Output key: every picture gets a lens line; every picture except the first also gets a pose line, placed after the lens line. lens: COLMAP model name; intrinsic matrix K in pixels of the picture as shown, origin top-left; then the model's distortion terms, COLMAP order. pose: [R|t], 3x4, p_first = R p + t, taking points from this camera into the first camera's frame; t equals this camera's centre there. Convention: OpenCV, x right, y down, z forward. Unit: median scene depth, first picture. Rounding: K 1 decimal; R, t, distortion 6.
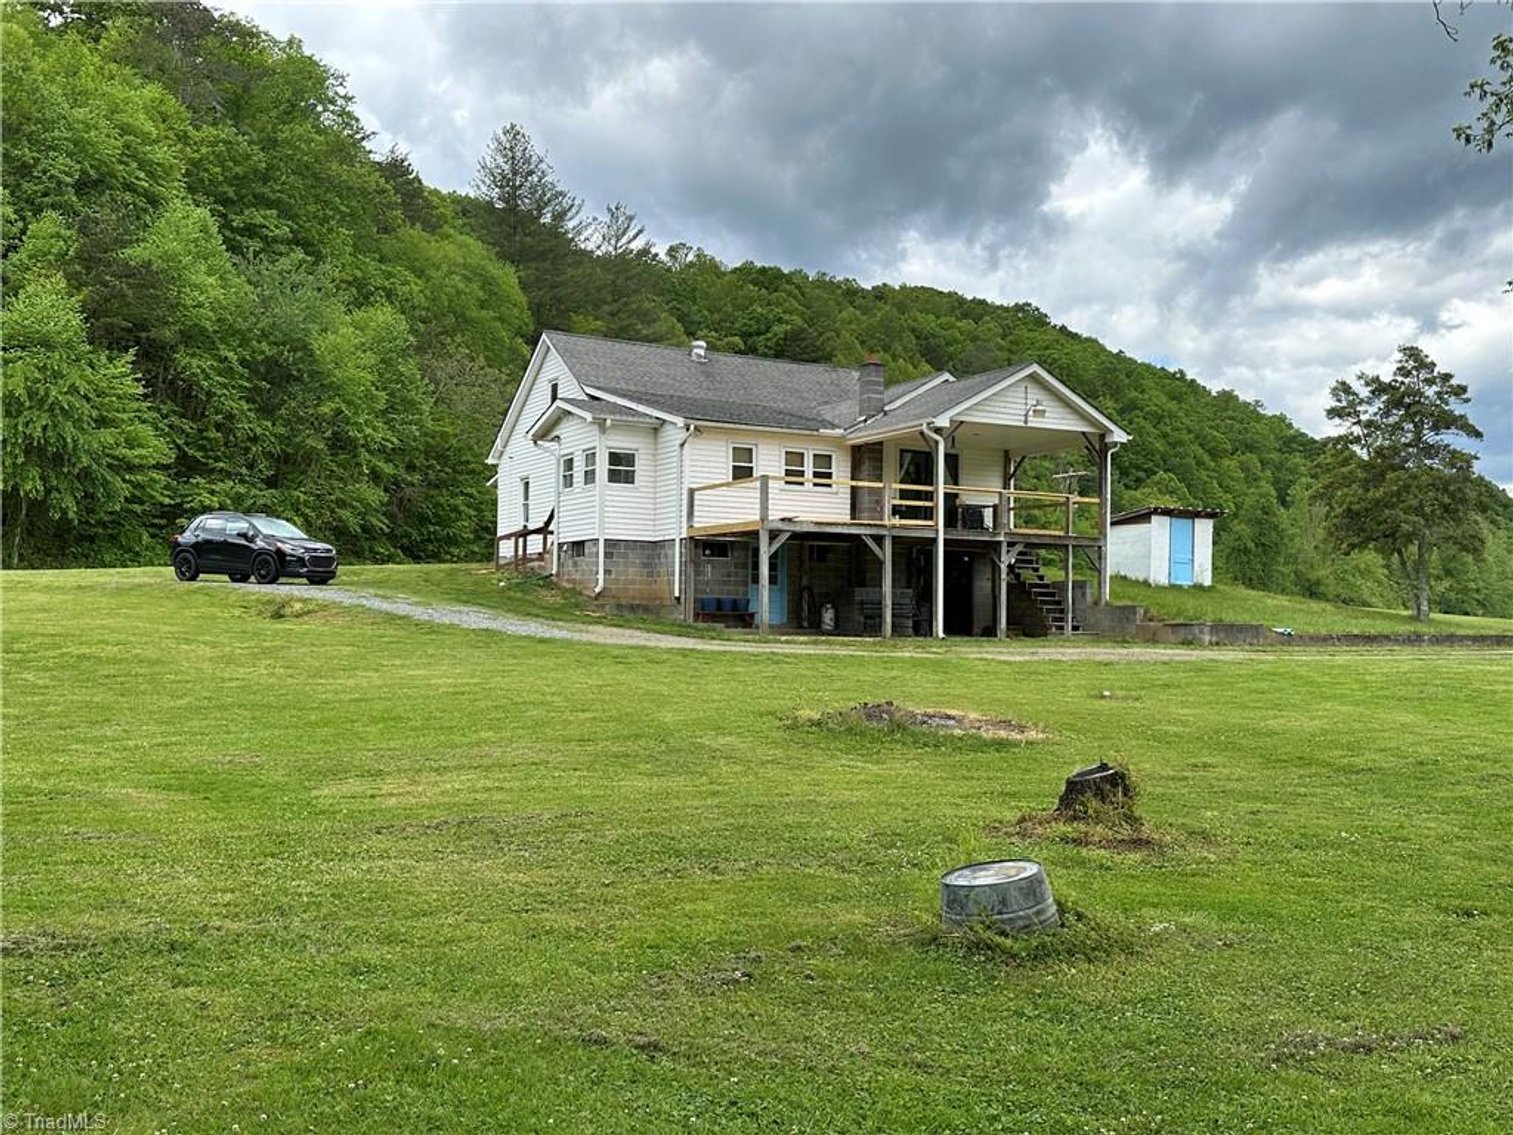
lens RADIAL K [[1438.3, 0, 754.8], [0, 1438.3, 566.5], [0, 0, 1]] dist [-0.050939, 0.000000]
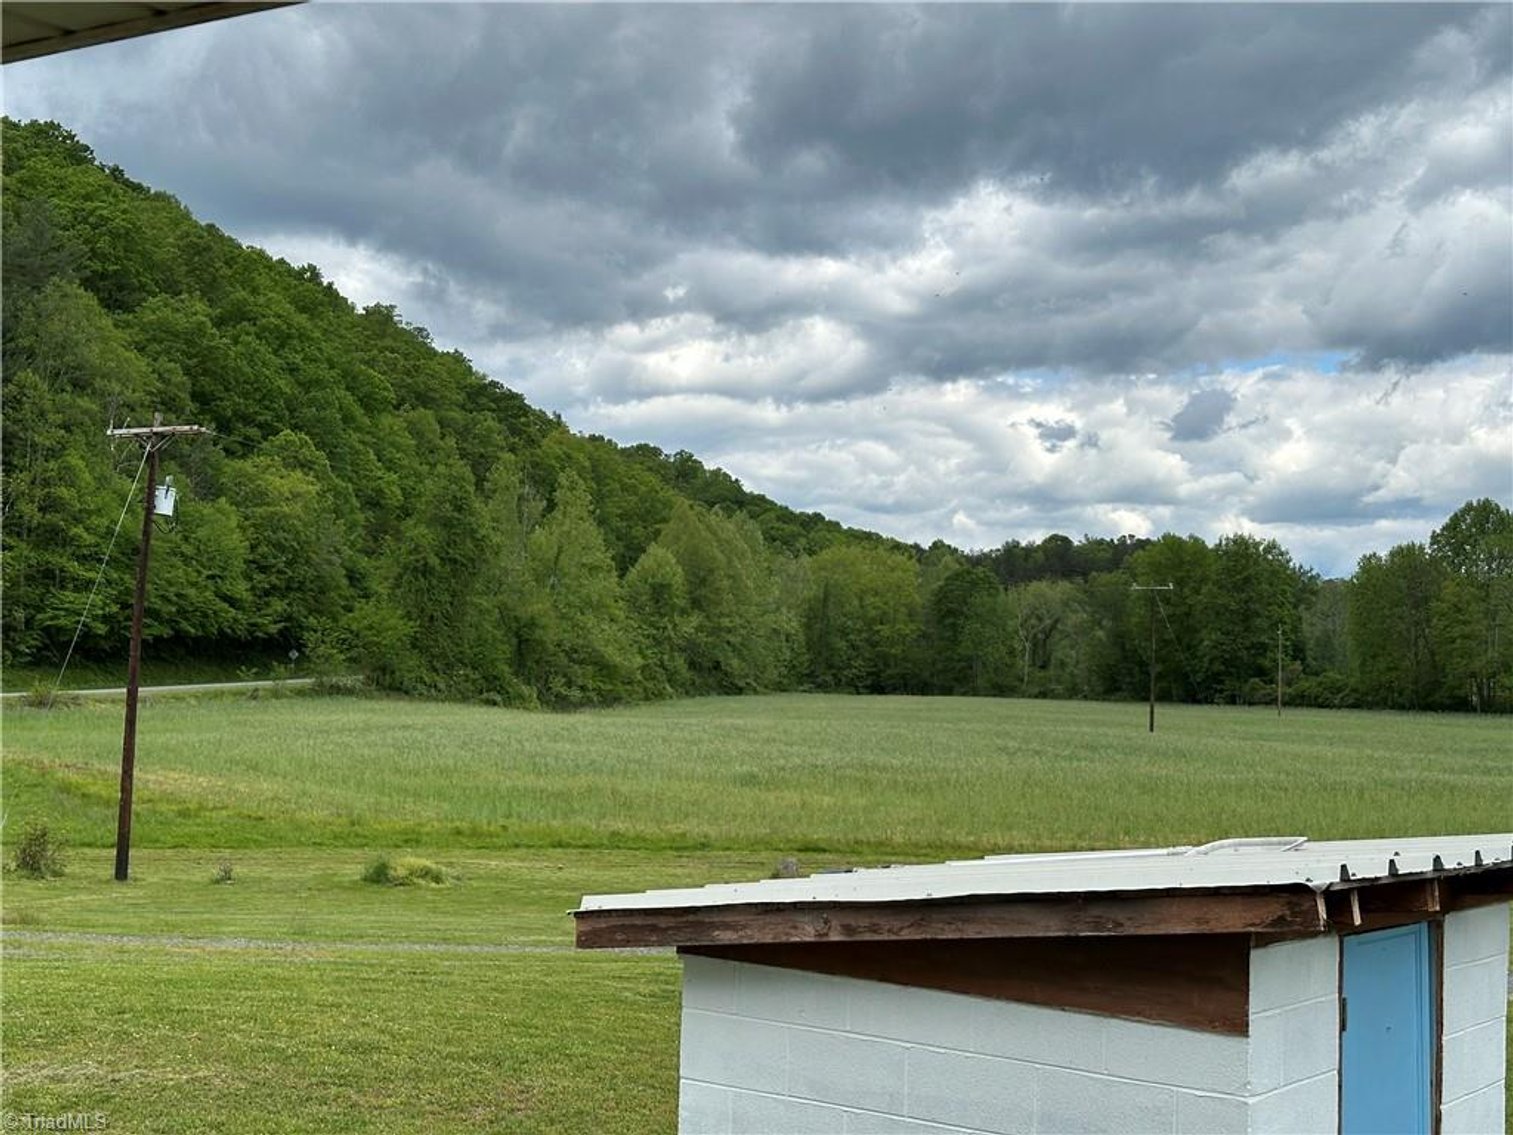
lens RADIAL K [[2142.0, 0, 748.4], [0, 2142.0, 566.5], [0, 0, 1]] dist [0.128200, 0.000000]
pose [[0.875498, 0.031563, 0.482190, 0.022425], [-0.032087, 0.999459, -0.007162, -0.008843], [-0.482156, -0.009202, 0.876037, 0.120905]]
